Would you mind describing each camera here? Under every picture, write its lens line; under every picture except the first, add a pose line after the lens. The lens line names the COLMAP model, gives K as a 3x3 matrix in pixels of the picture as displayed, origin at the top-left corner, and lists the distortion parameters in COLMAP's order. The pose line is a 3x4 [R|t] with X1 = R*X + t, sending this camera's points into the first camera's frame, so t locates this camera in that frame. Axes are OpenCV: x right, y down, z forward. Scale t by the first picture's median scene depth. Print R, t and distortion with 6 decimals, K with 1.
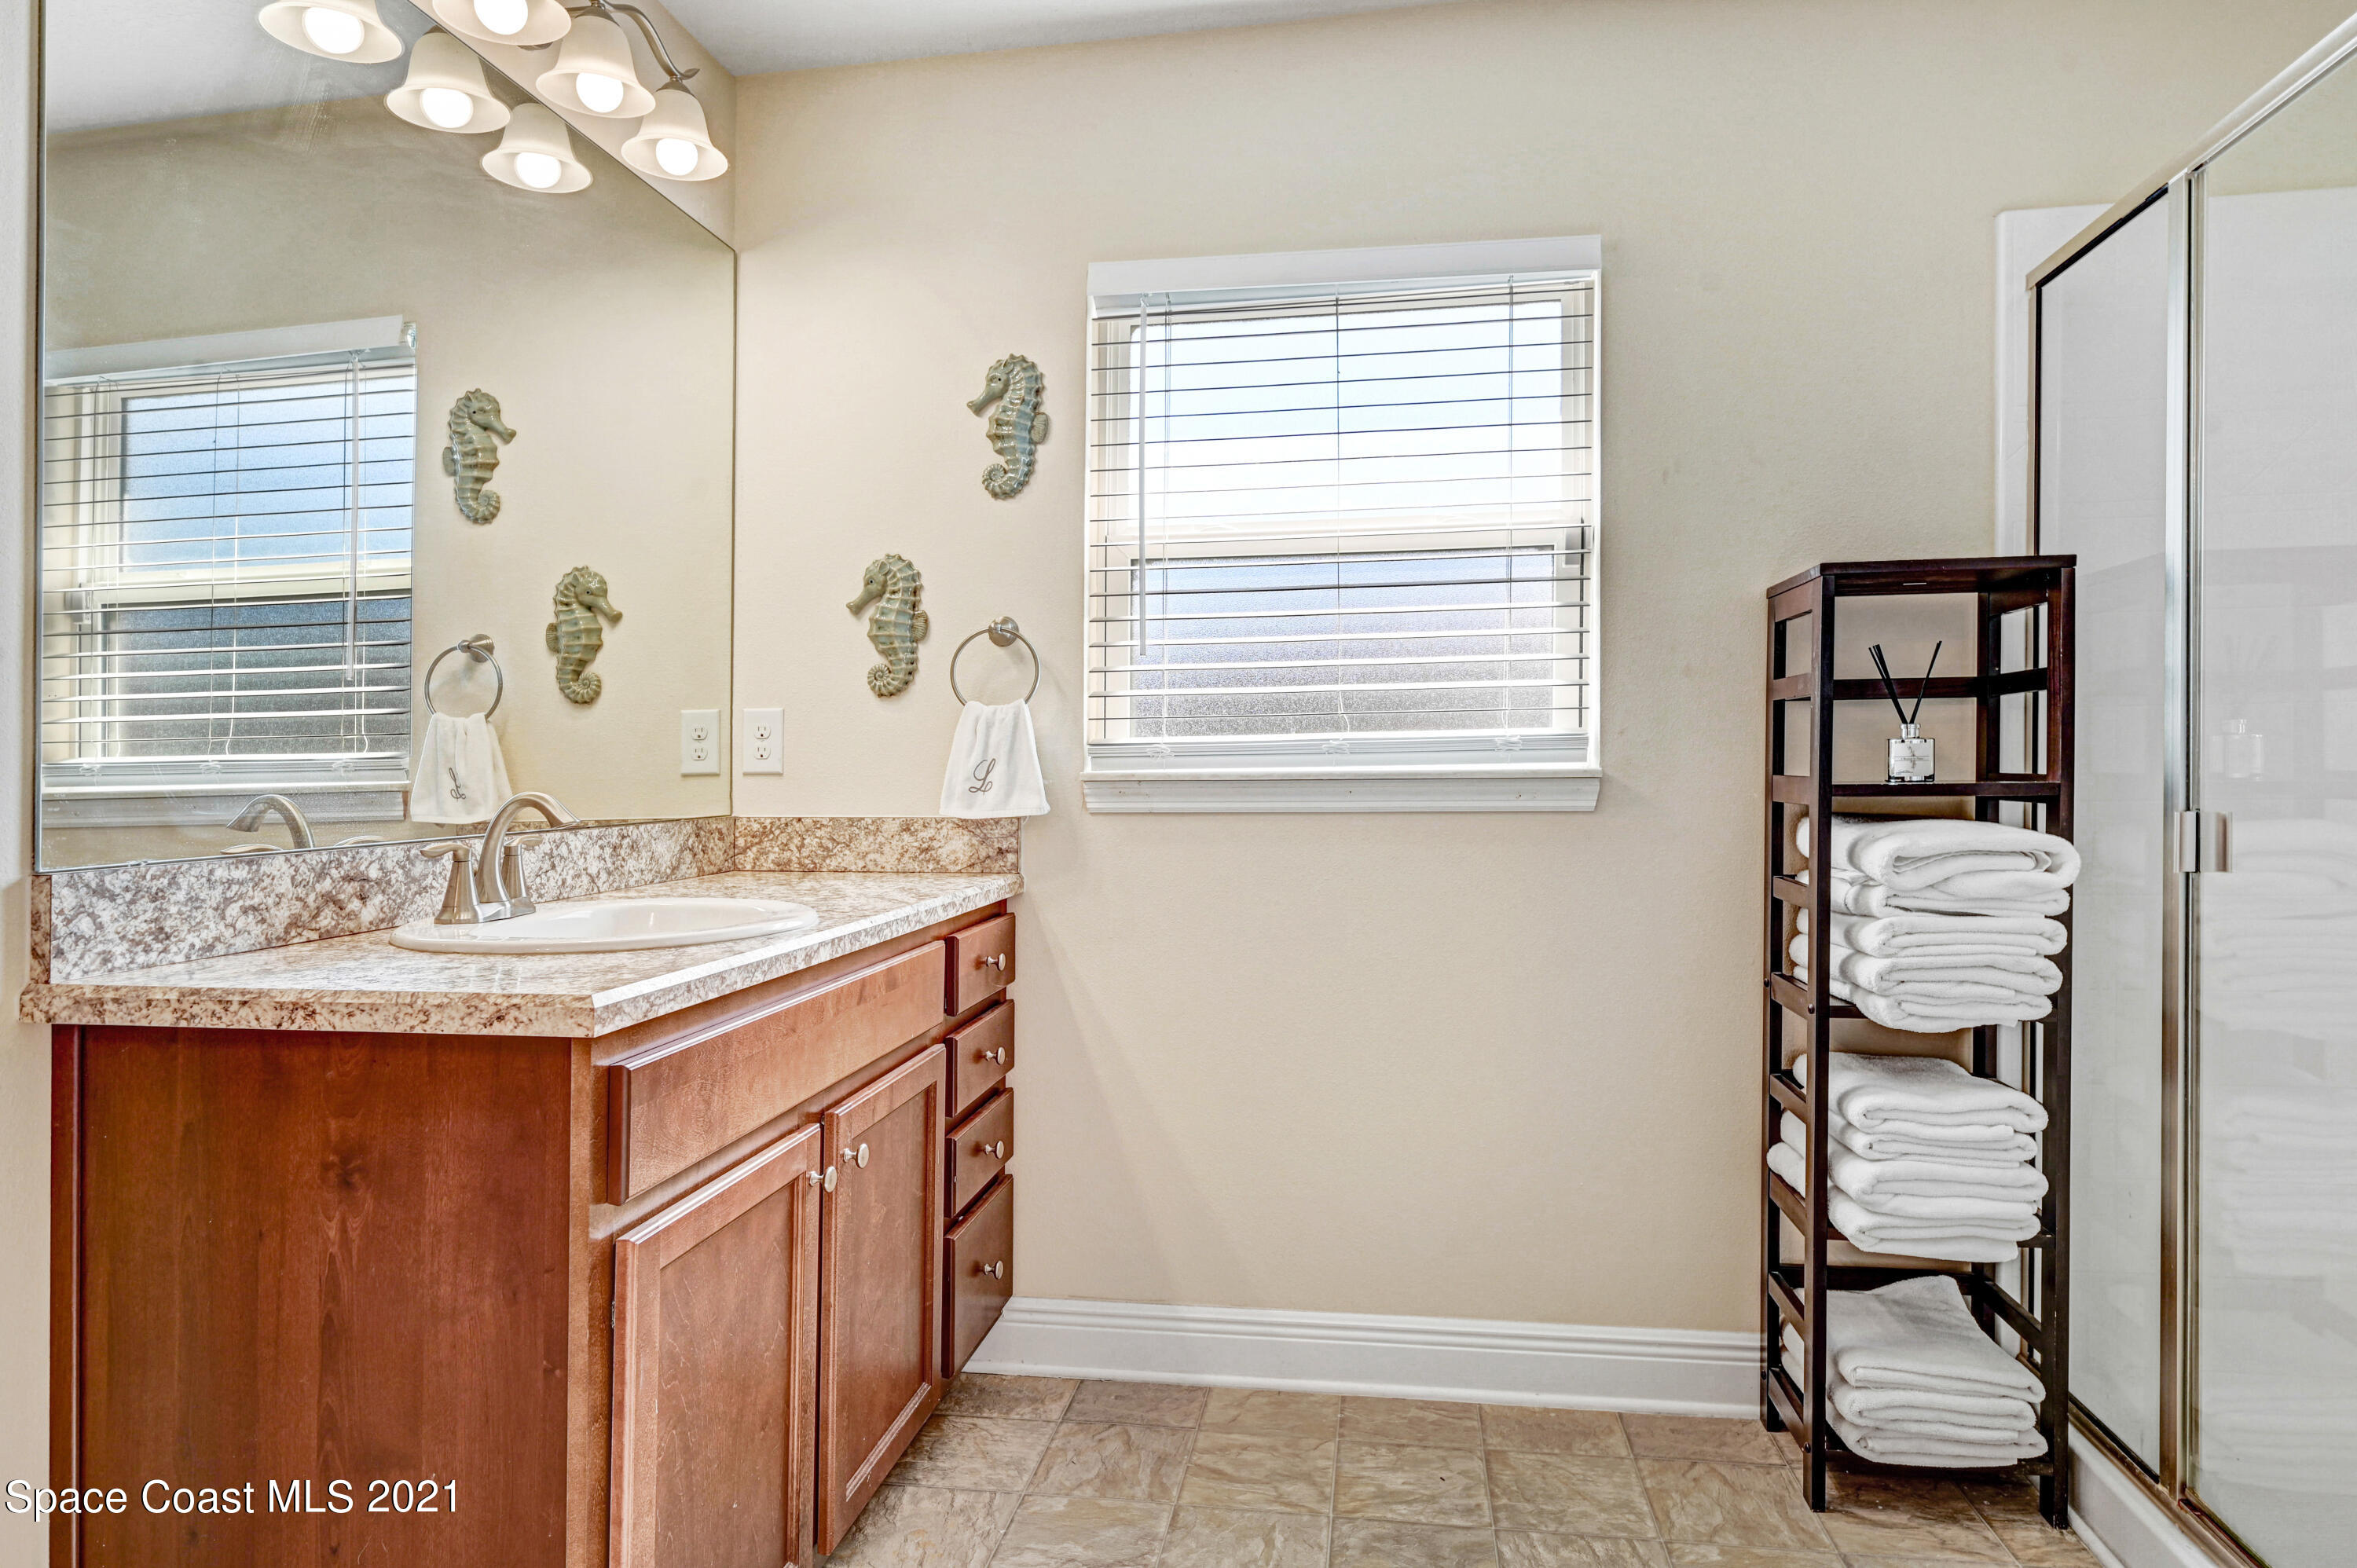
lens RADIAL K [[1401.9, 0, 1182.4], [0, 1401.9, 720.6], [0, 0, 1]] dist [0.000800, -0.002611]
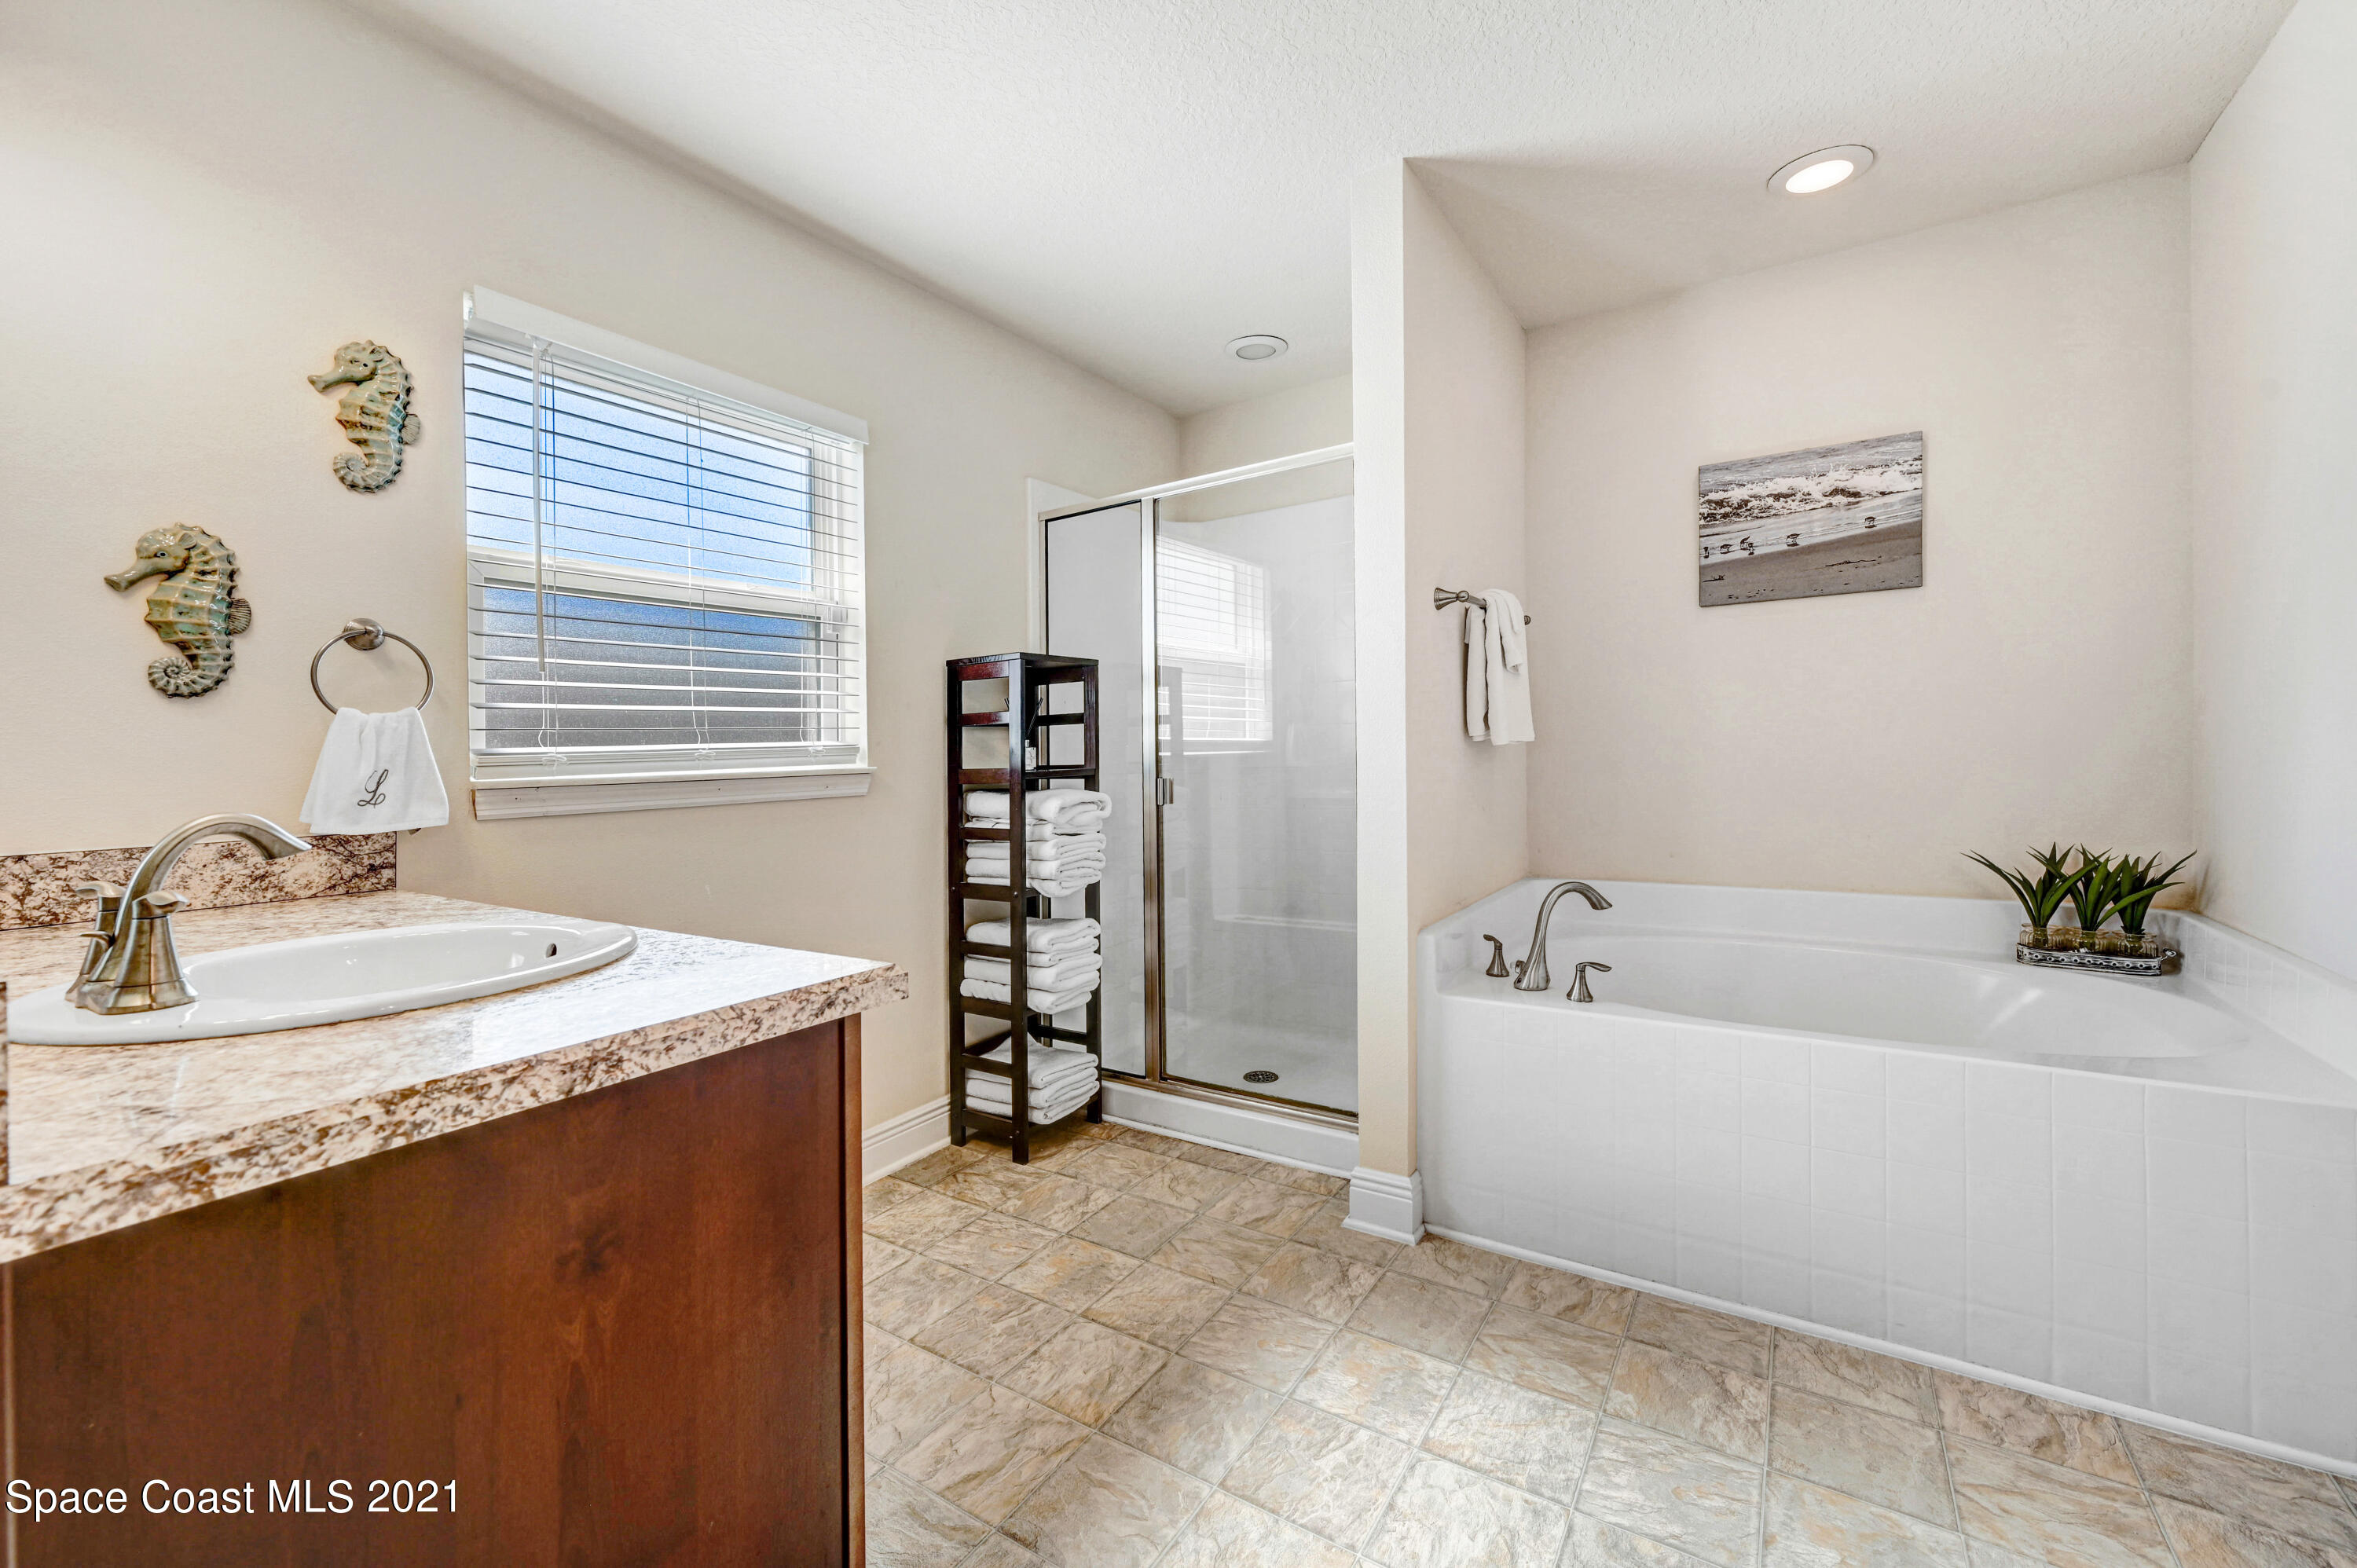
lens RADIAL K [[950.6, 0, 1234.5], [0, 950.6, 745.9], [0, 0, 1]] dist [-0.000640, -0.000005]
pose [[0.377927, 0.002745, 0.925831, -0.557851], [-0.003604, 0.999992, -0.001494, 0.011181], [-0.925828, -0.002773, 0.377934, 0.248195]]
